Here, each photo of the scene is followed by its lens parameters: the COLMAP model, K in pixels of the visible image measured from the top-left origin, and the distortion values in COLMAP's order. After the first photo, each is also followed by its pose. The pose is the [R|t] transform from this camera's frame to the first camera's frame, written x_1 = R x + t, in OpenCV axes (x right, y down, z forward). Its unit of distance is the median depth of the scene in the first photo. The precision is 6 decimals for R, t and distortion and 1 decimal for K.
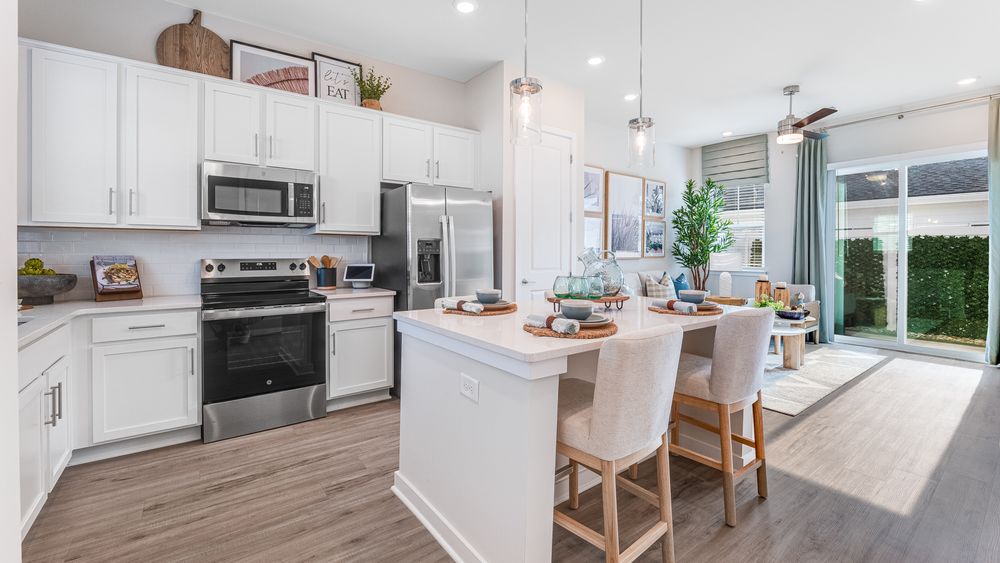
lens RADIAL K [[417.2, 0, 495.9], [0, 417.2, 255.3], [0, 0, 1]] dist [-0.009041, 0.000078]
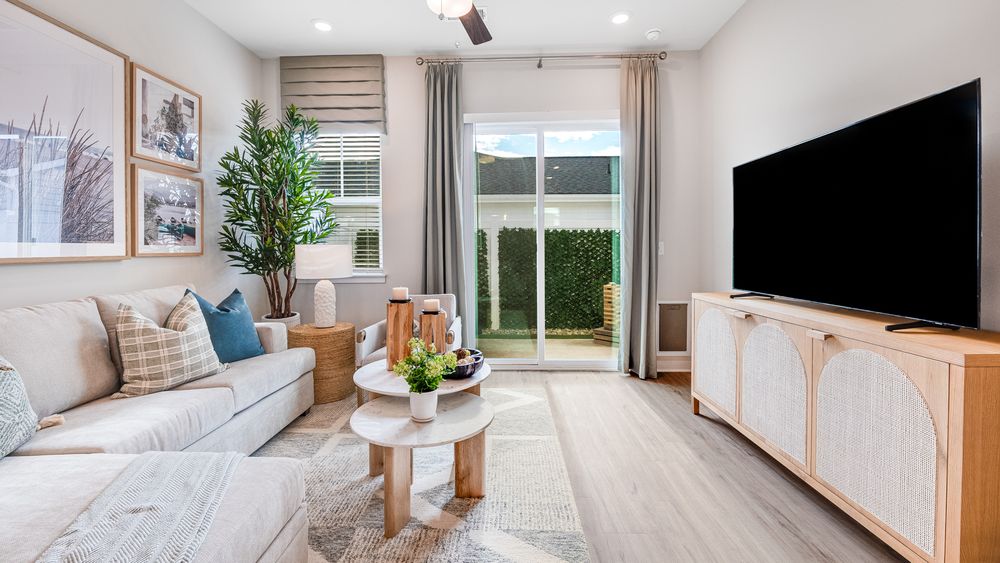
lens RADIAL K [[412.8, 0, 495.5], [0, 412.8, 258.9], [0, 0, 1]] dist [-0.012891, 0.000007]
pose [[0.619403, -0.024462, 0.784692, 0.247730], [0.012356, 0.999694, 0.021411, 0.003243], [-0.784976, -0.003567, 0.619516, 0.453695]]
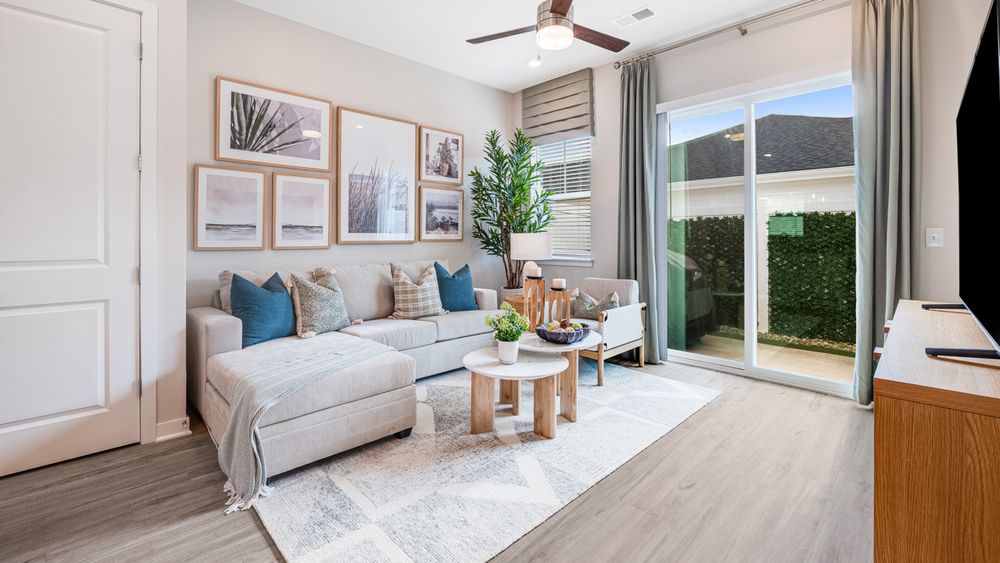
lens RADIAL K [[428.5, 0, 498.5], [0, 428.5, 235.0], [0, 0, 1]] dist [-0.001695, -0.000149]
pose [[0.990618, -0.001984, 0.136646, 0.369622], [0.003882, 0.999900, -0.013626, 0.005274], [-0.136605, 0.014028, 0.990526, 0.275424]]
